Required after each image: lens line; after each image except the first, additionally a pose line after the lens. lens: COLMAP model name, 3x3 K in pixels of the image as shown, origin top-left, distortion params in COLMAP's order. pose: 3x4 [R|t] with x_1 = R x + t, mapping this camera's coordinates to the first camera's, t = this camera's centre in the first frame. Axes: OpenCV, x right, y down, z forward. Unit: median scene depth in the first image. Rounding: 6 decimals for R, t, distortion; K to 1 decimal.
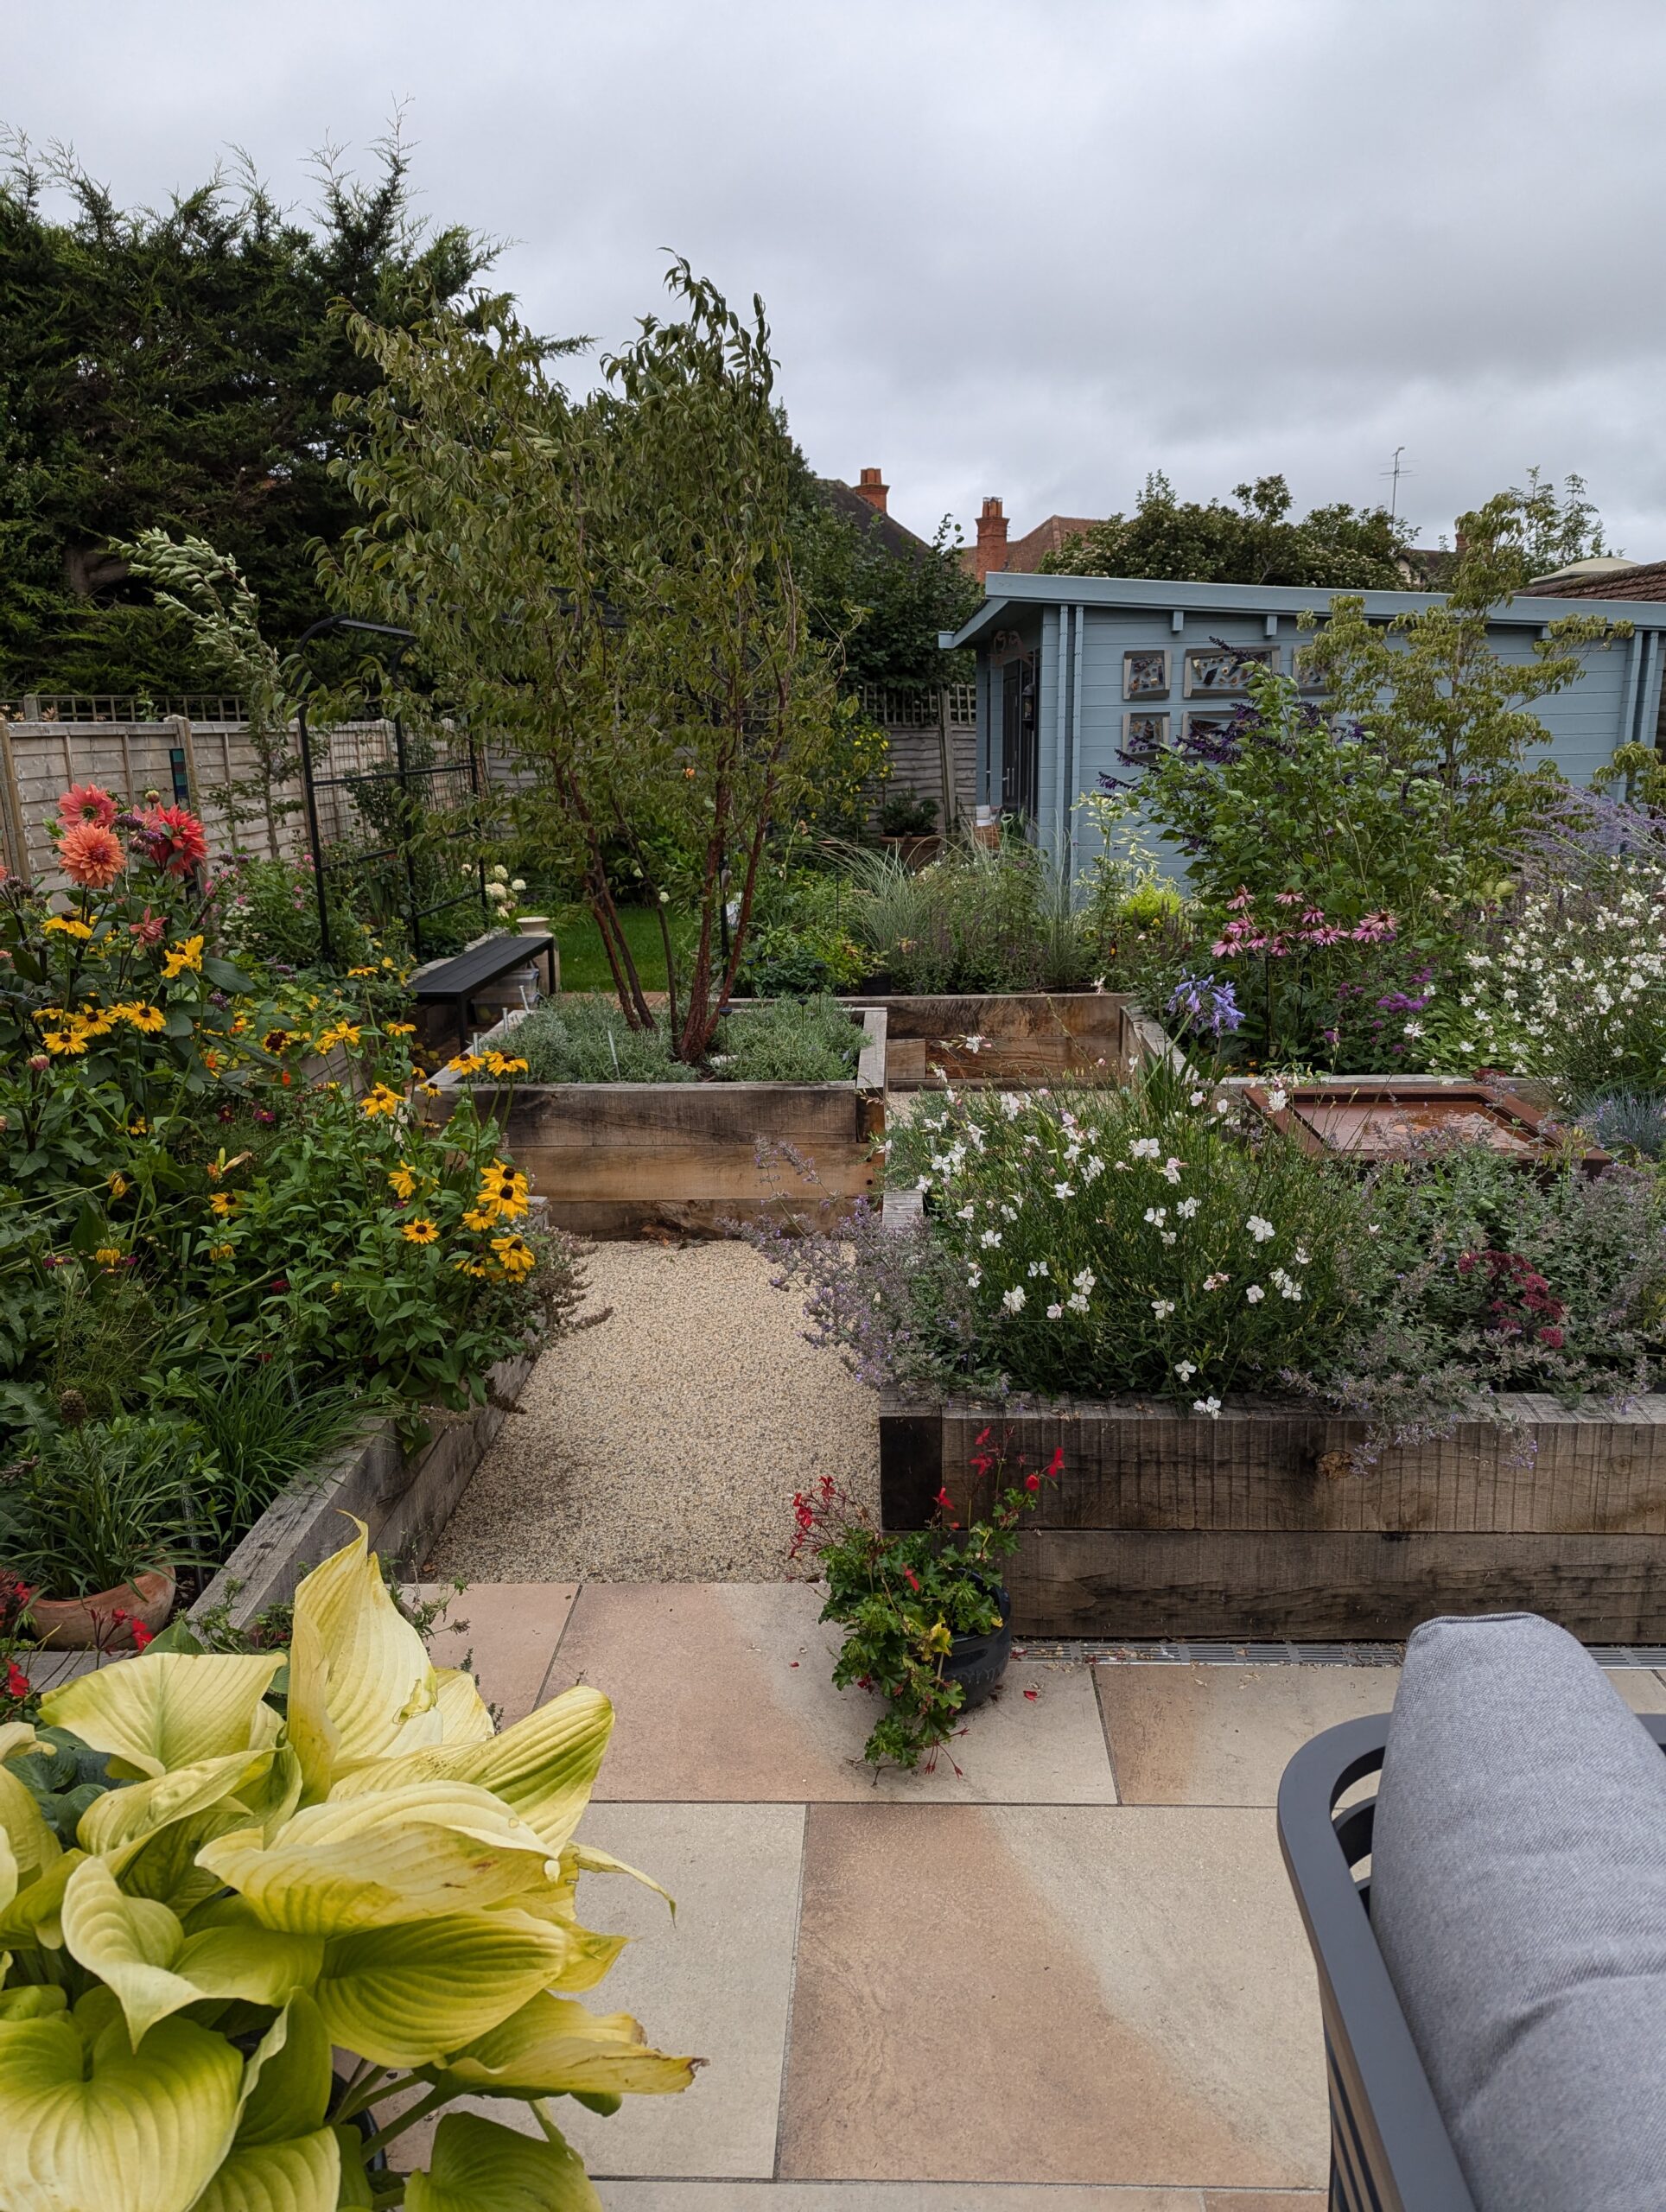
lens RADIAL K [[1560.2, 0, 834.1], [0, 1560.2, 1100.5], [0, 0, 1]] dist [0.059254, -0.045316]
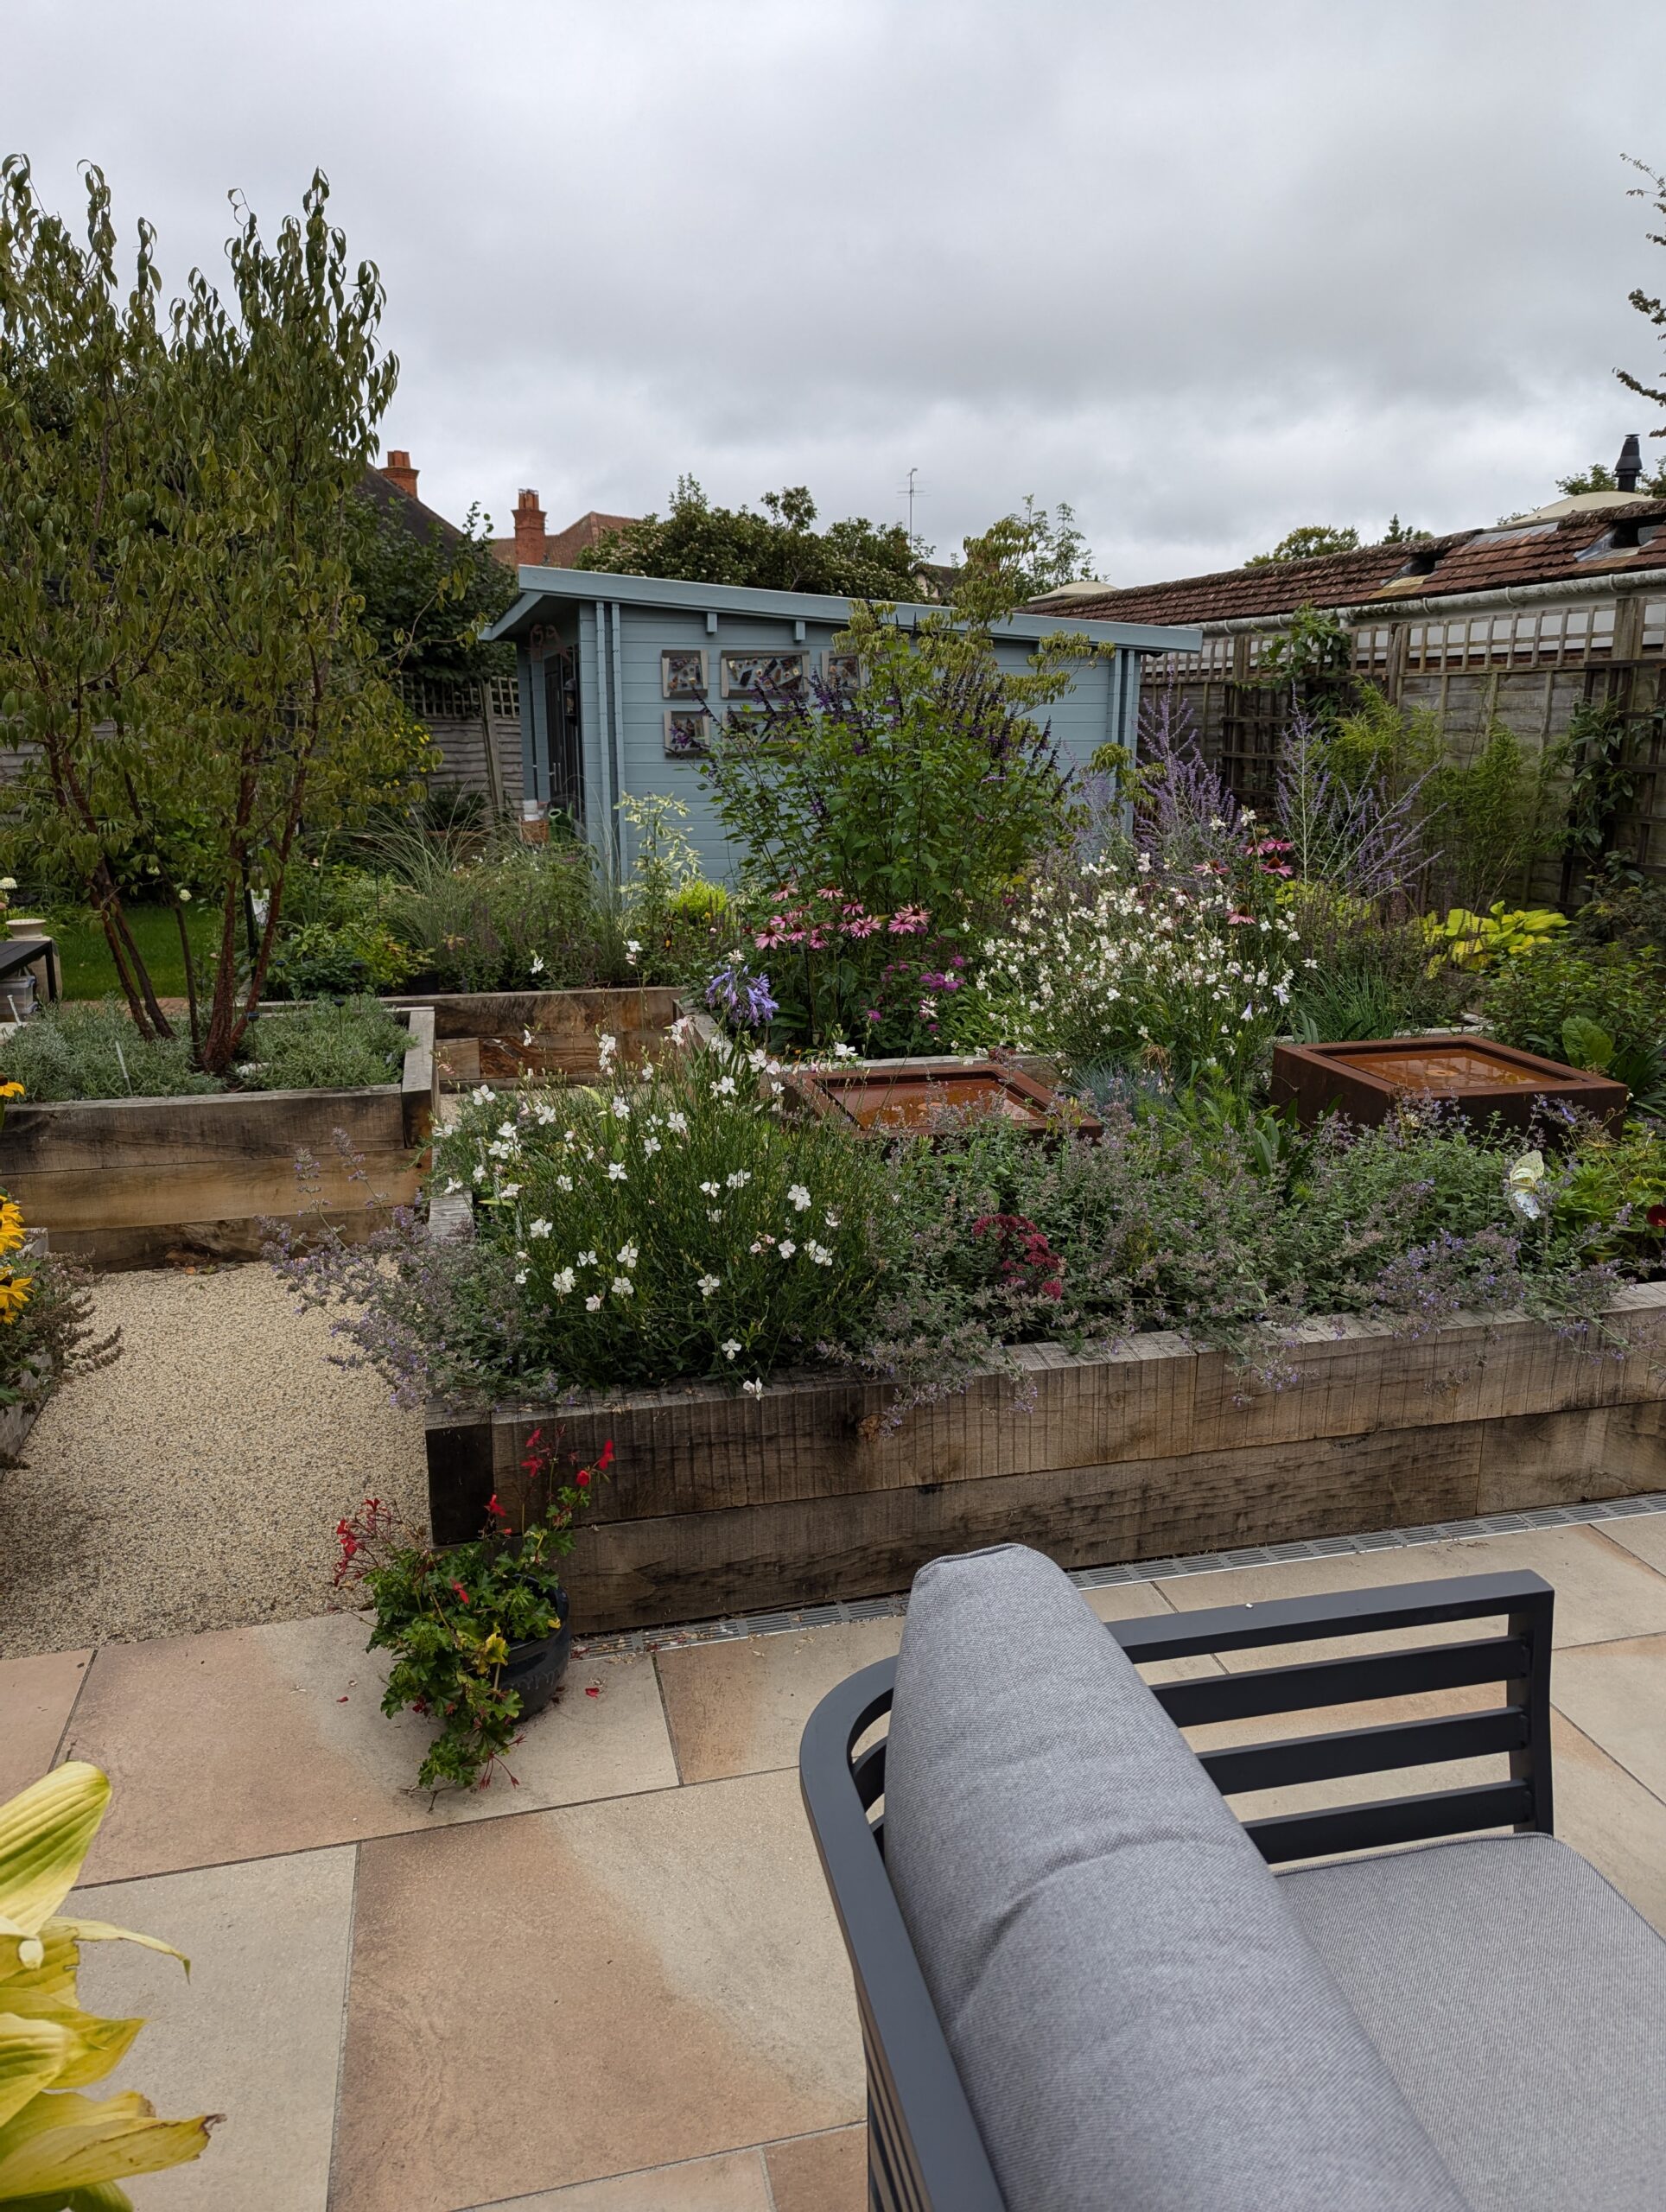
lens RADIAL K [[1560.2, 0, 833.8], [0, 1560.2, 1085.1], [0, 0, 1]] dist [0.059254, -0.045316]
pose [[0.961606, -0.044244, 0.270843, 0.012922], [0.046058, 0.998939, -0.000340, 0.000603], [-0.270540, 0.012801, 0.962624, -0.005134]]
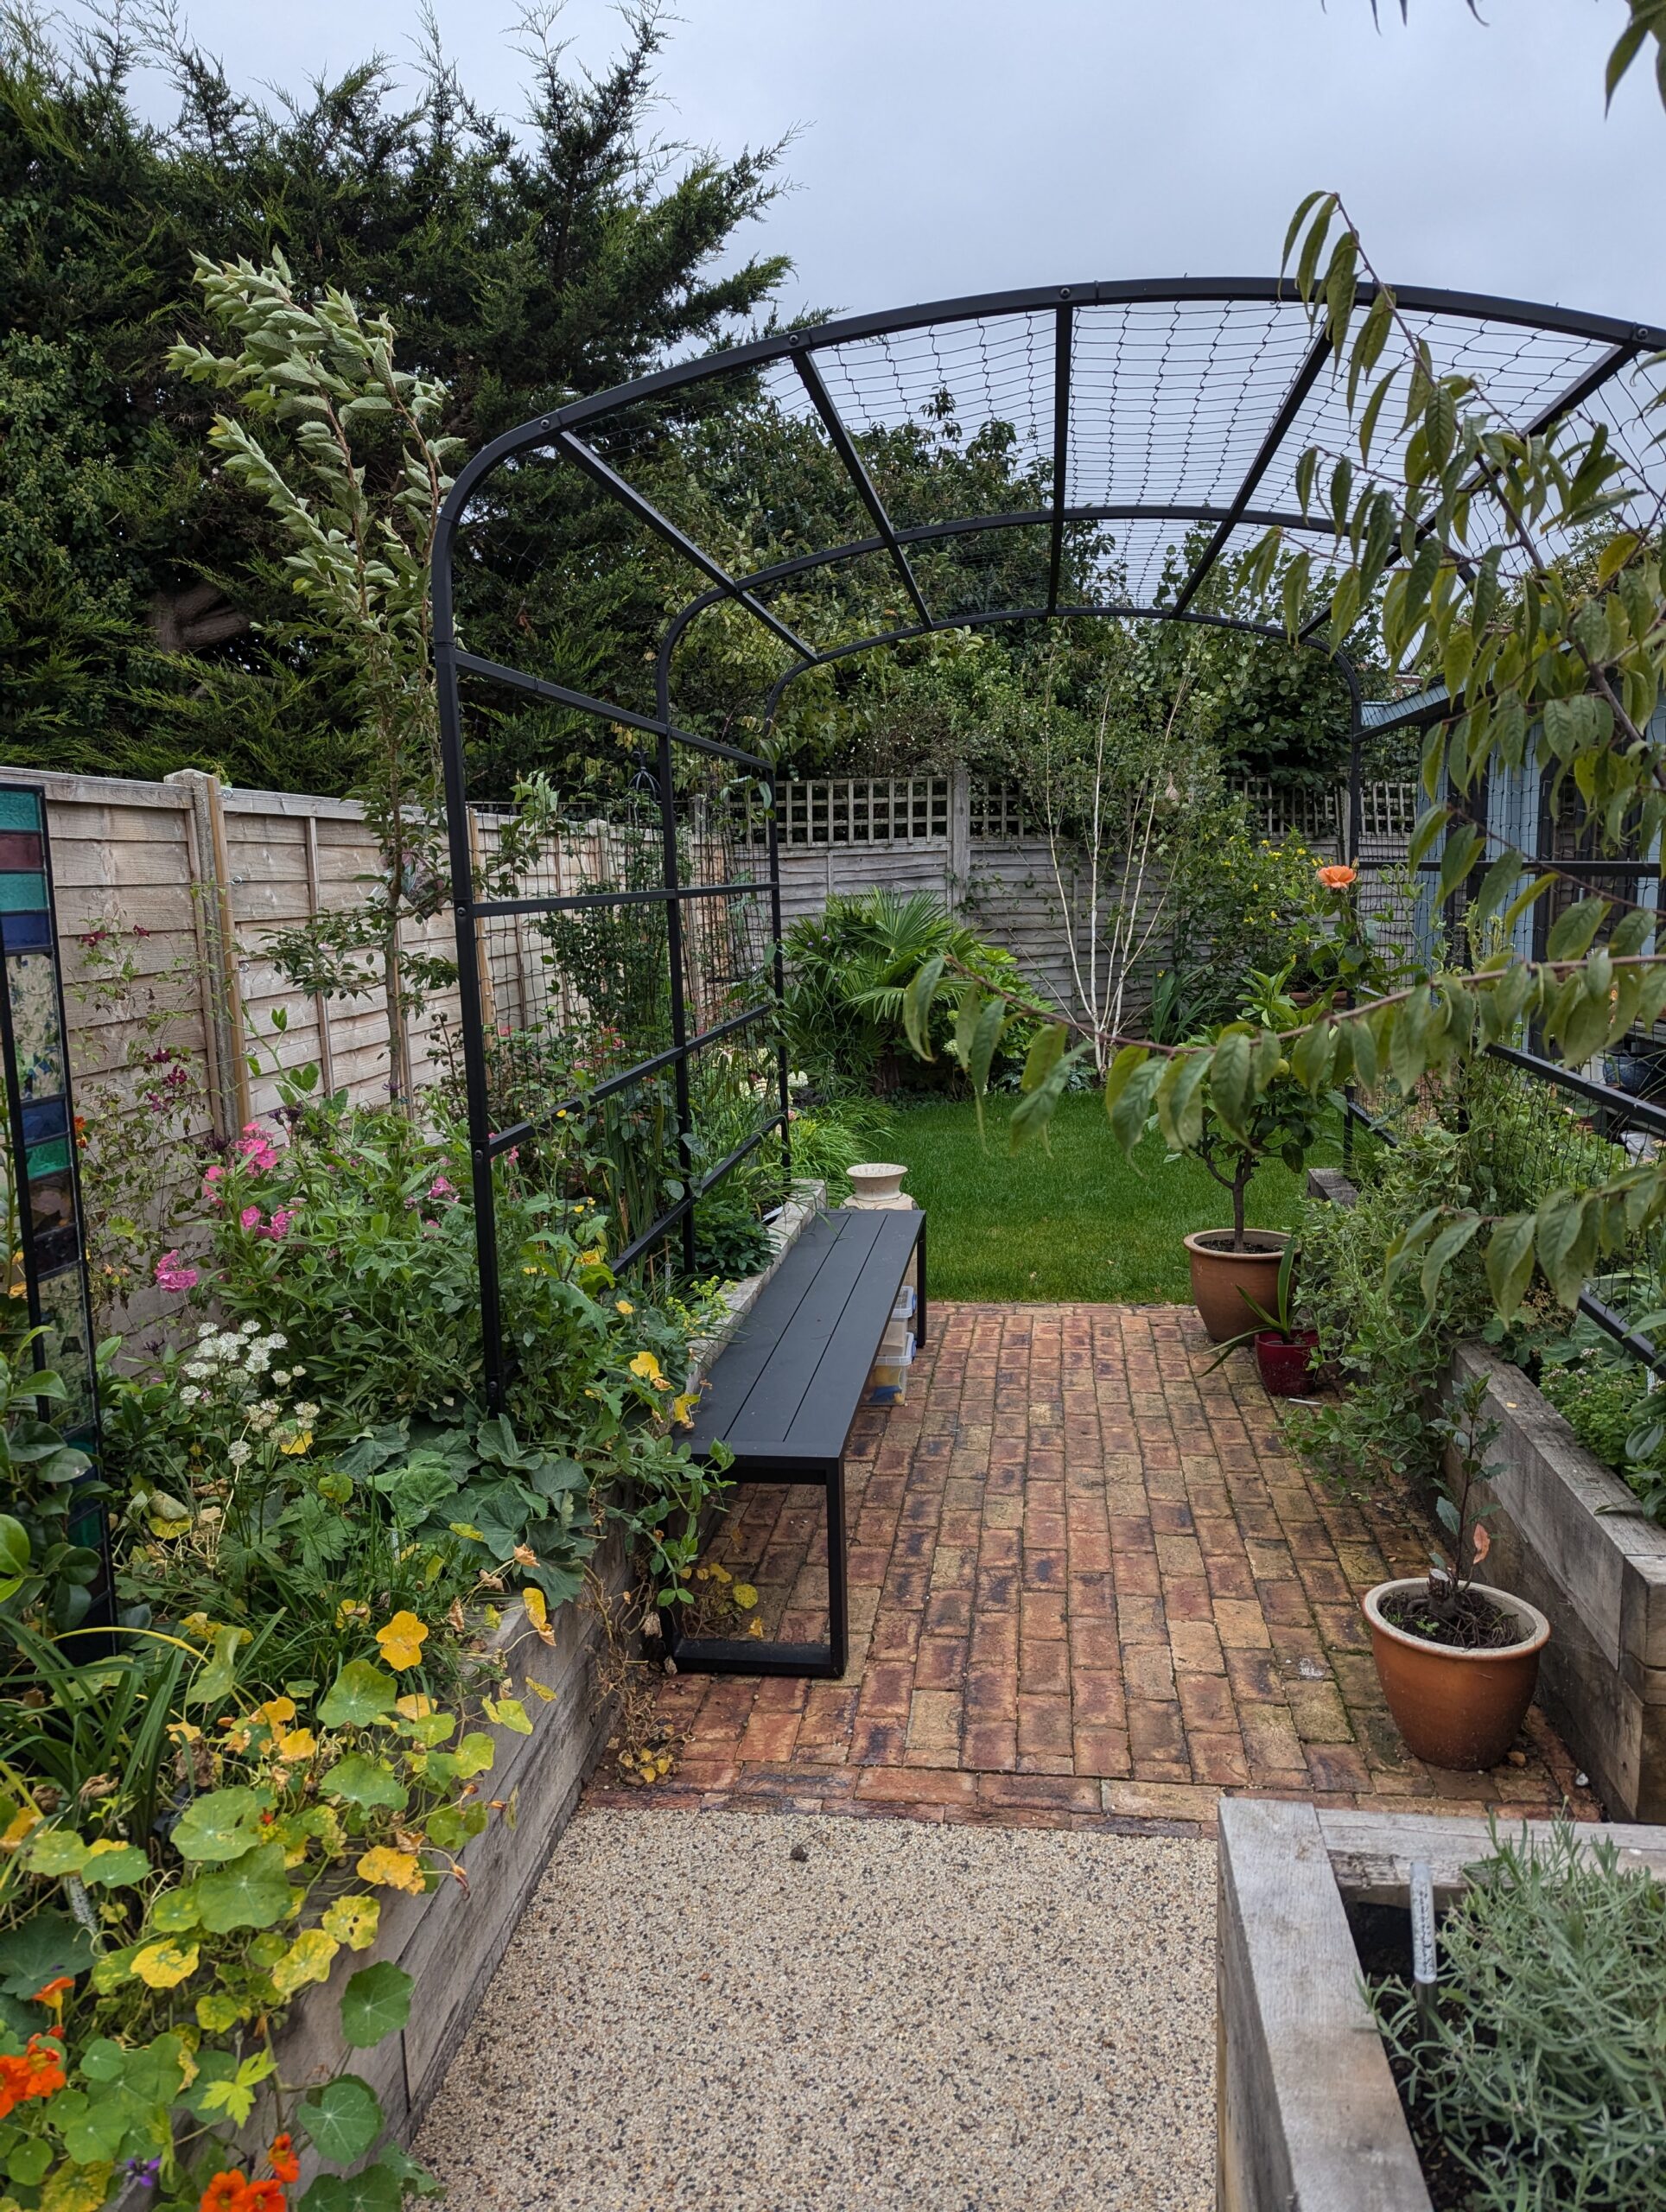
lens RADIAL K [[1560.2, 0, 886.1], [0, 1560.2, 1052.4], [0, 0, 1]] dist [0.059254, -0.045316]
pose [[0.998586, 0.012752, -0.051613, -0.461781], [-0.018412, 0.993681, -0.110723, -0.278138], [0.049875, 0.111517, 0.992510, 1.348394]]
